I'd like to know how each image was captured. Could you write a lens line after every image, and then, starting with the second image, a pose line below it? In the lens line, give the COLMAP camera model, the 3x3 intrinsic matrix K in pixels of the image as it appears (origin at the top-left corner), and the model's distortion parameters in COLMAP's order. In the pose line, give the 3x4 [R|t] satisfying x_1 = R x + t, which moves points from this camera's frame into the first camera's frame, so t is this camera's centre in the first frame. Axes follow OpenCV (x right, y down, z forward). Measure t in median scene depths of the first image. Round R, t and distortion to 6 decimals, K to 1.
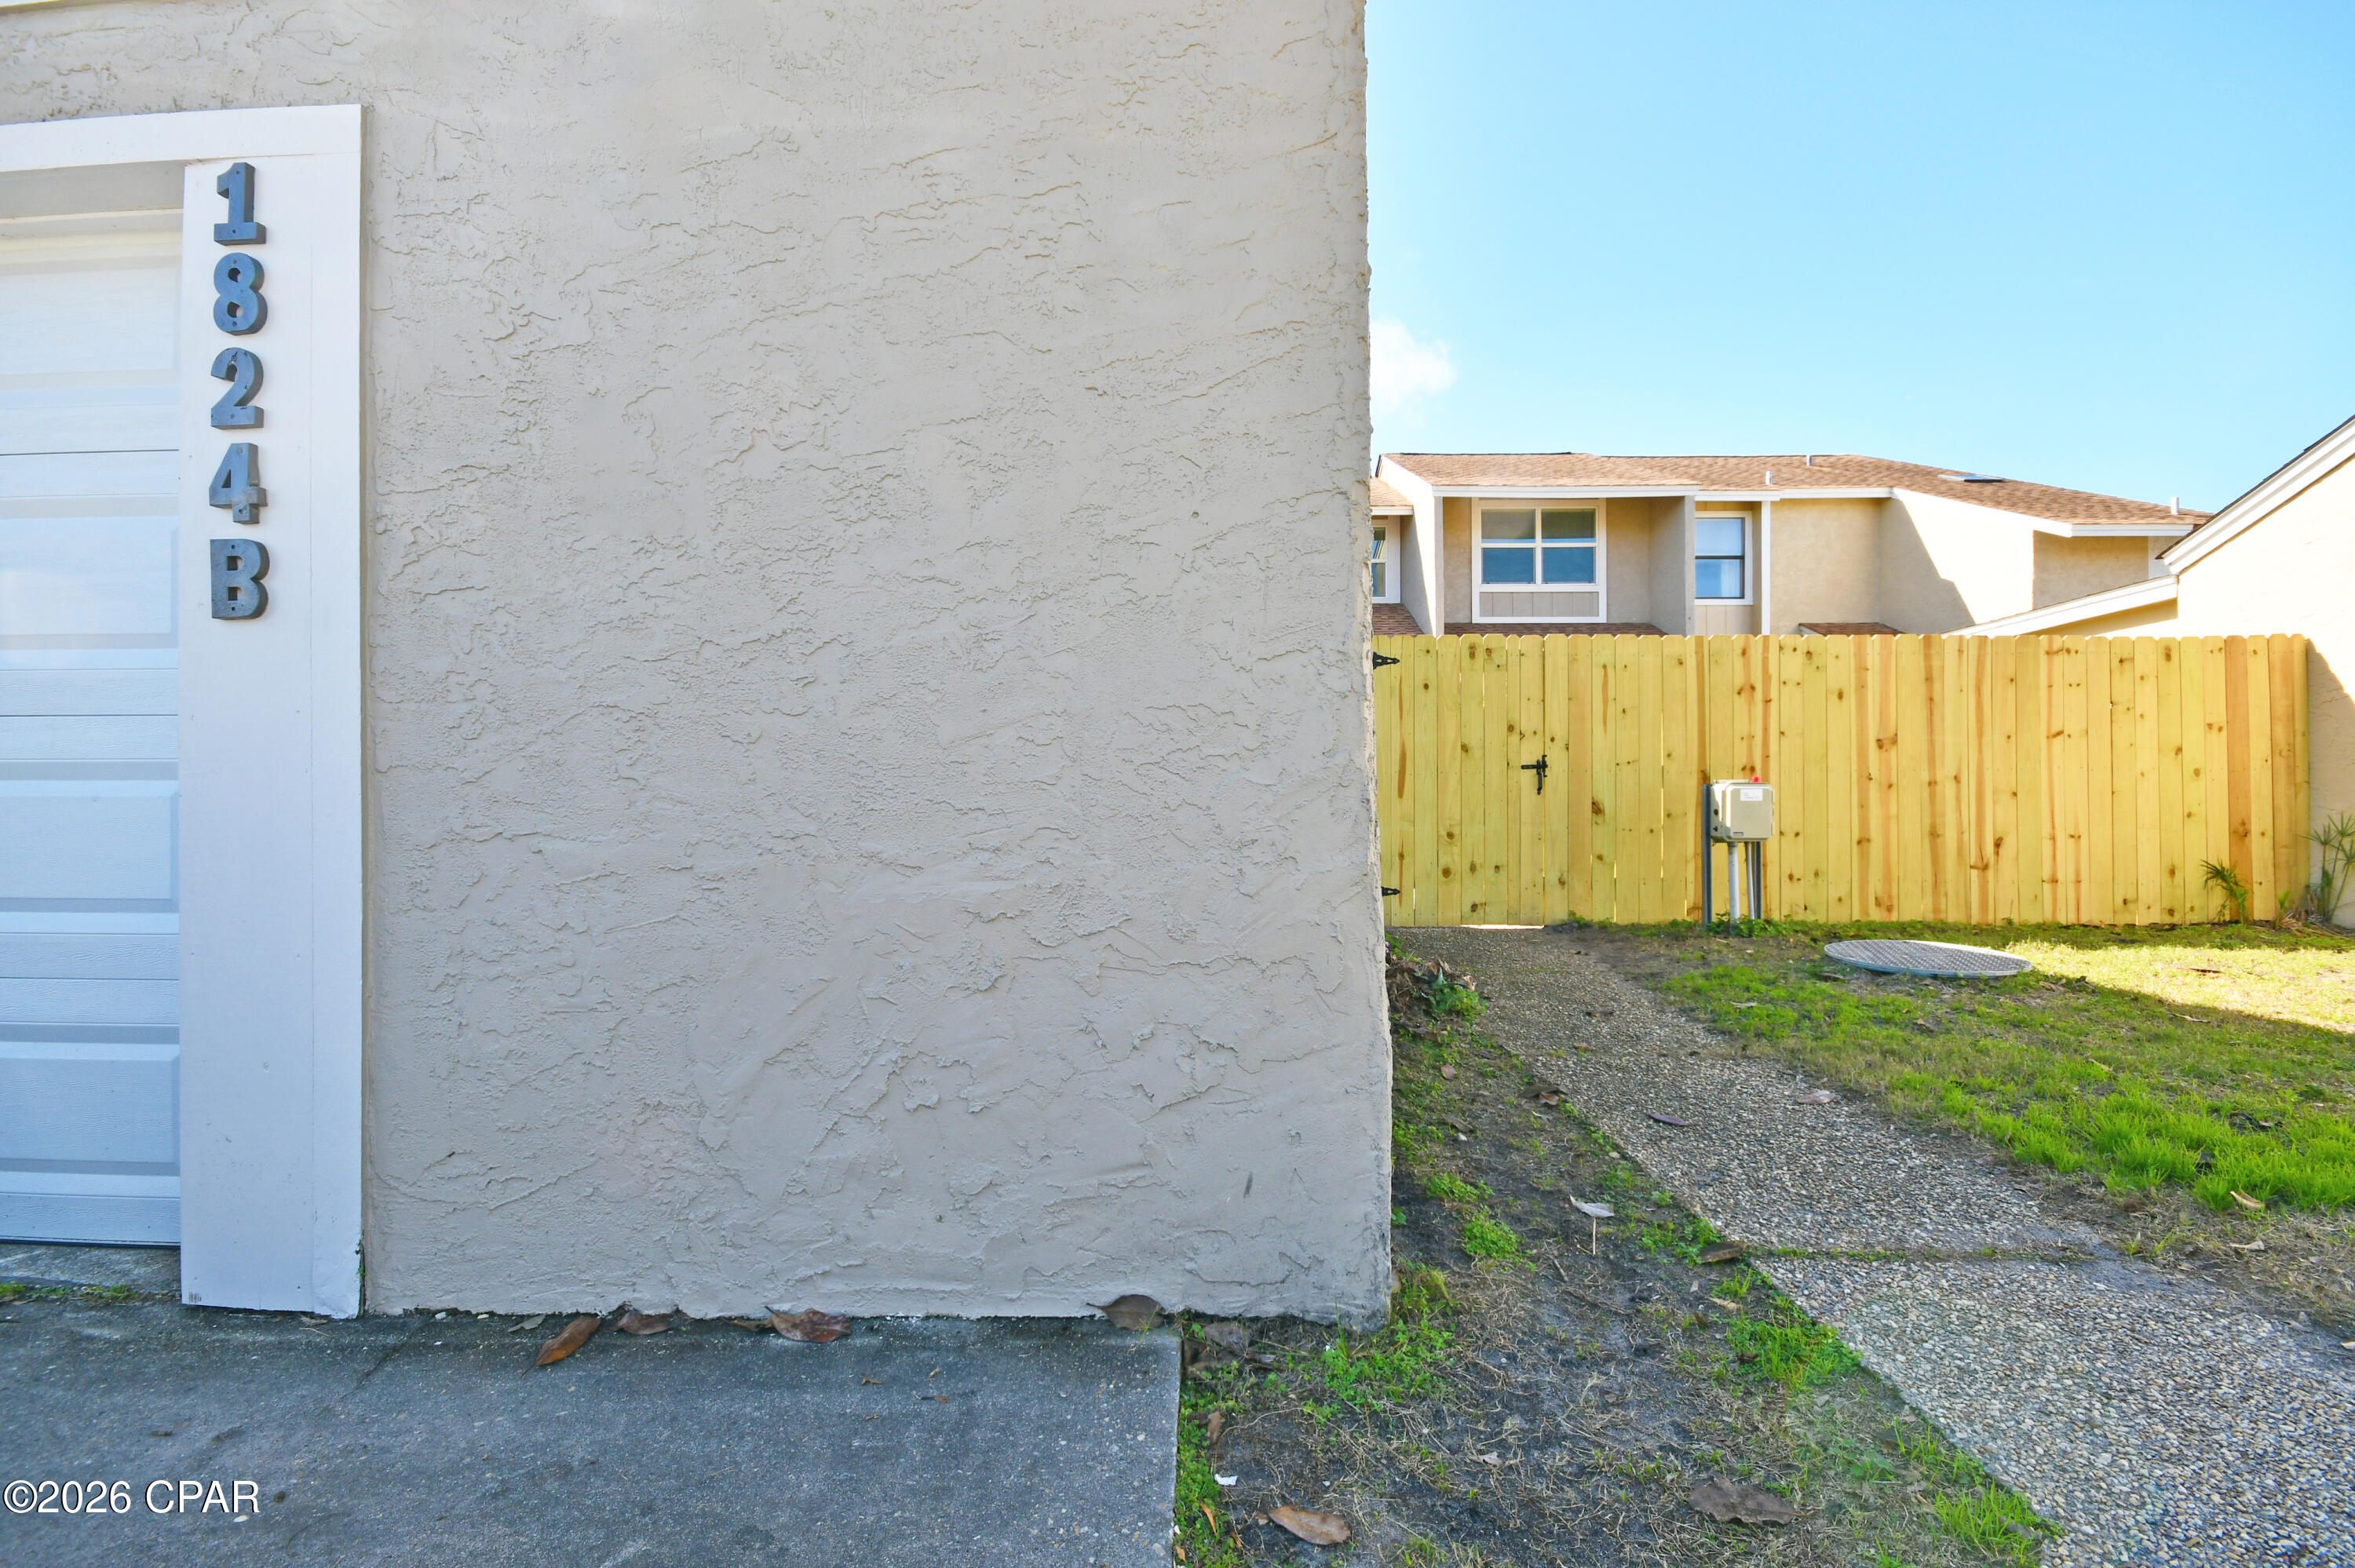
lens RADIAL K [[1037.9, 0, 1179.3], [0, 1037.9, 786.8], [0, 0, 1]] dist [-0.007103, -0.001524]
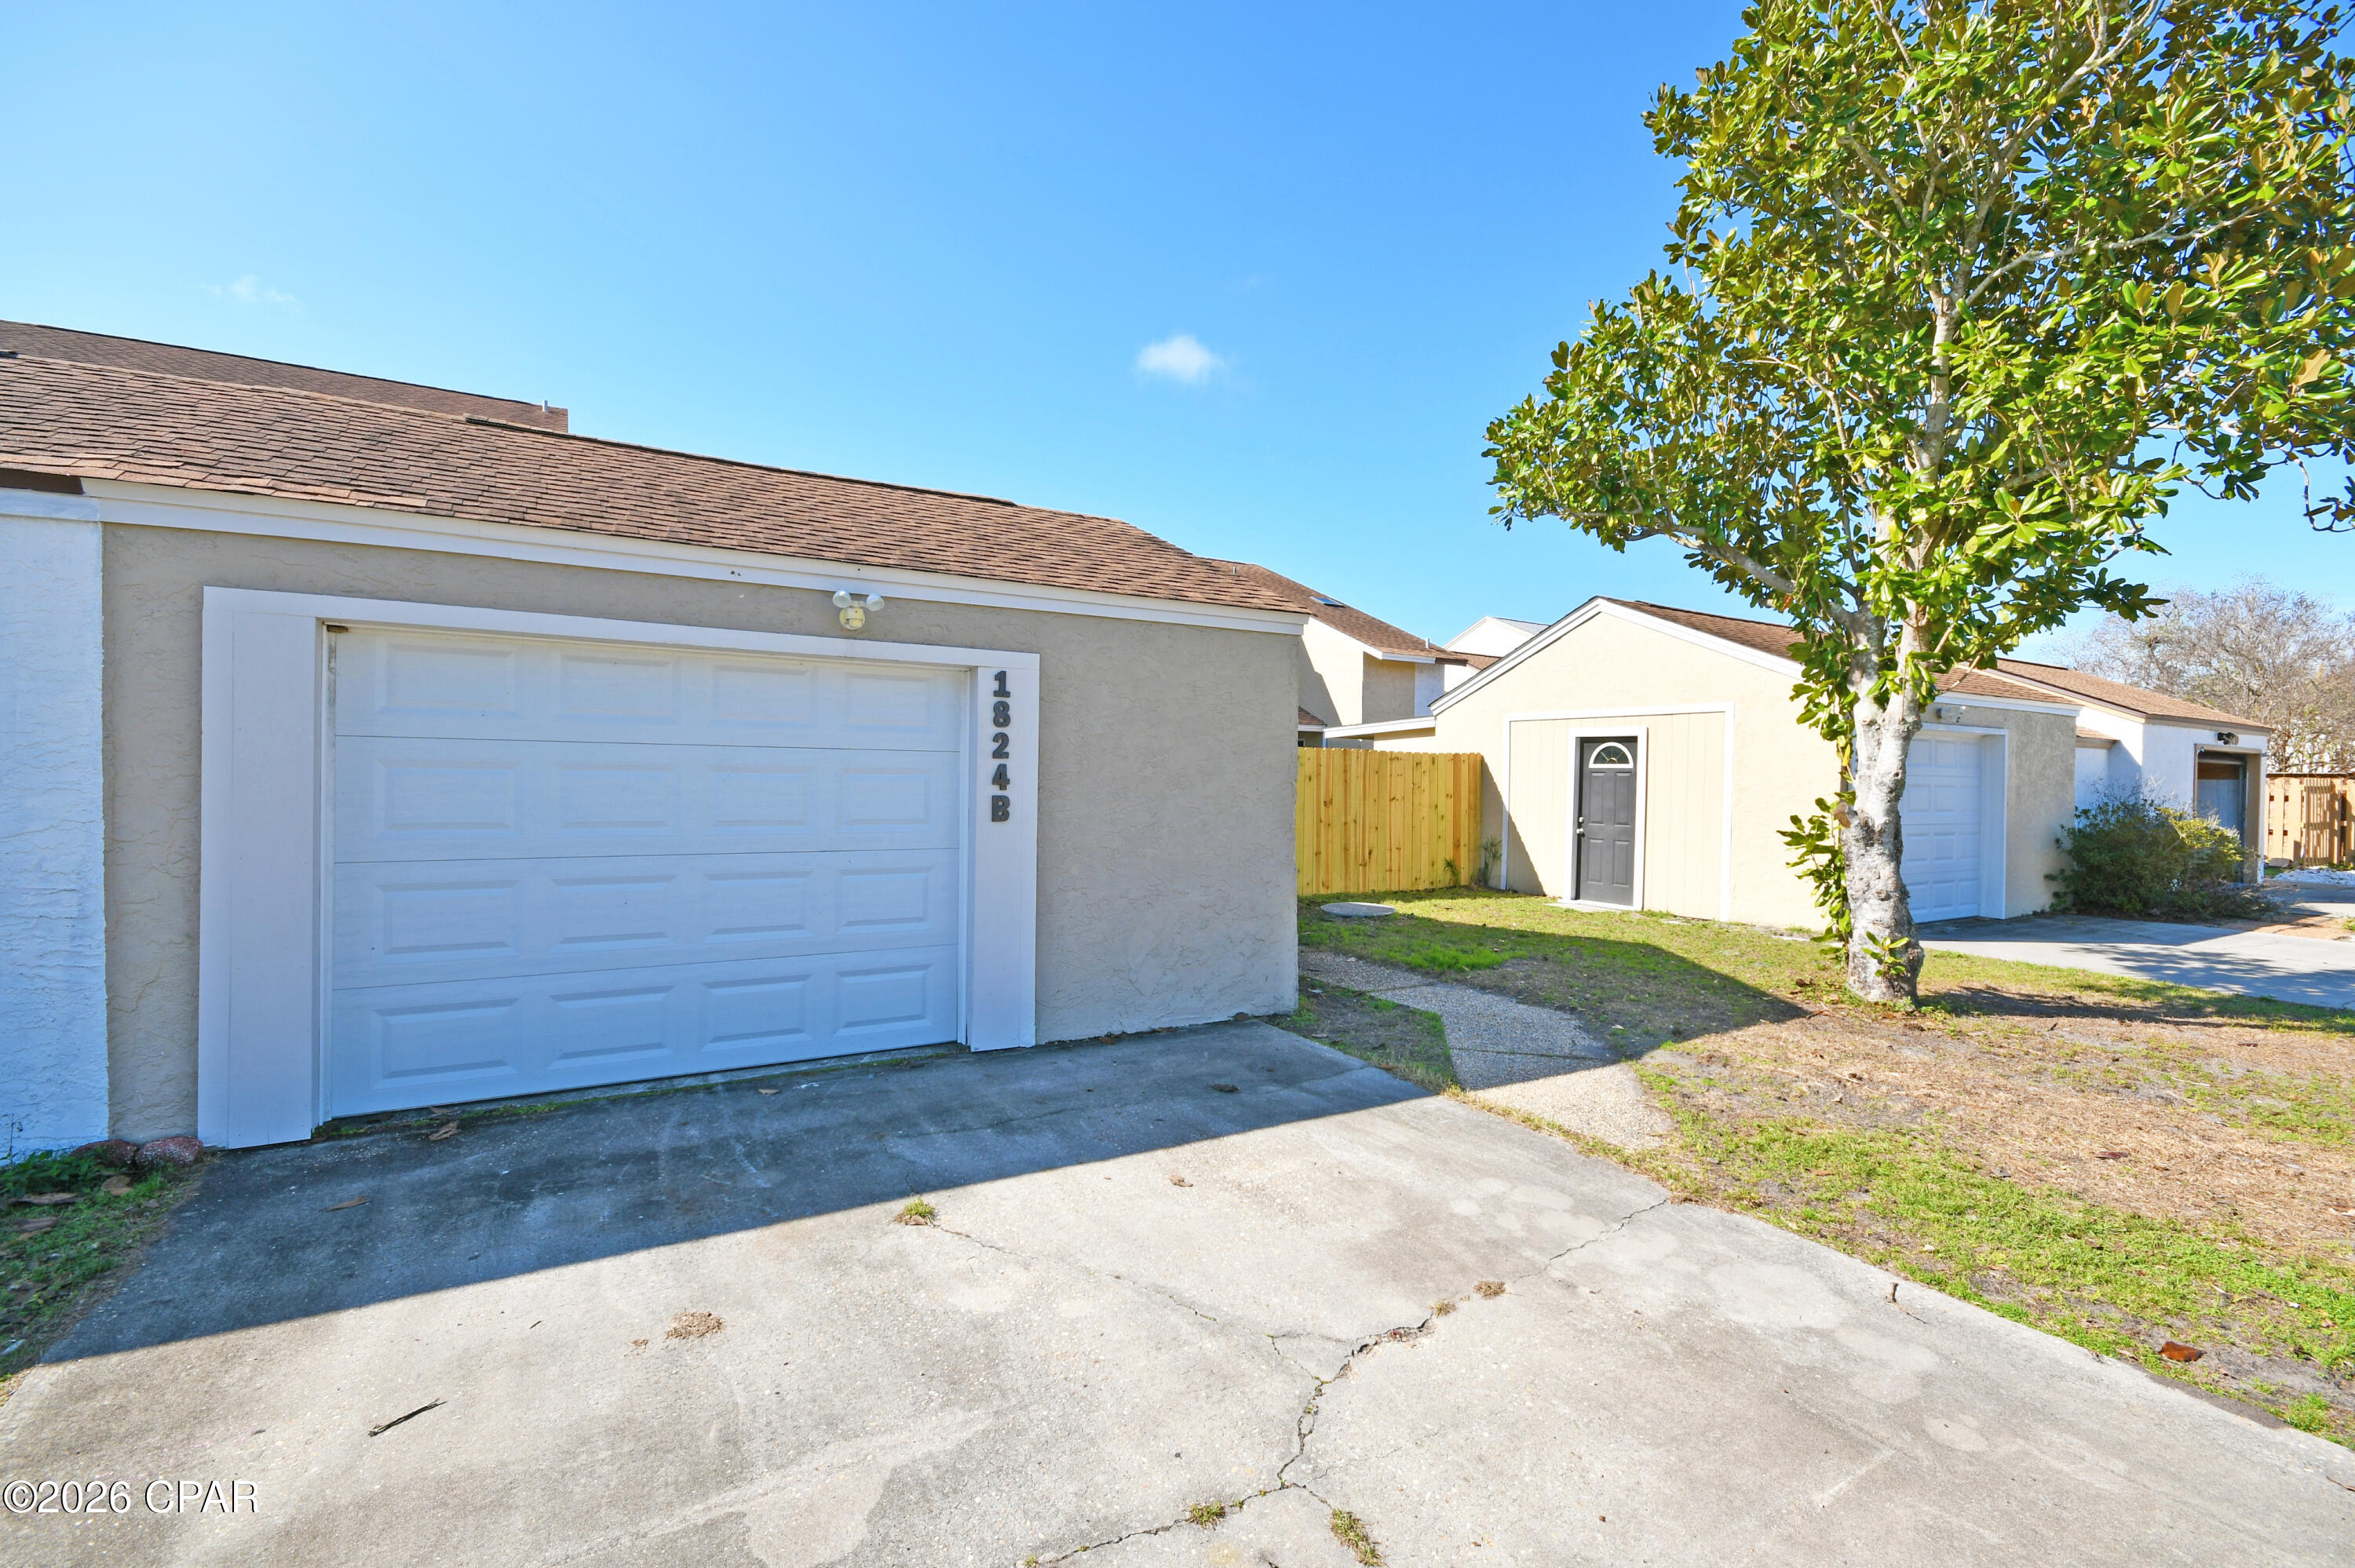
lens RADIAL K [[1037.9, 0, 1177.5], [0, 1037.9, 788.7], [0, 0, 1]] dist [-0.007103, -0.001524]
pose [[0.853282, 0.005865, 0.521416, -0.852074], [-0.012361, 0.999883, 0.008982, -0.121343], [-0.521303, -0.014109, 0.853255, -0.774588]]
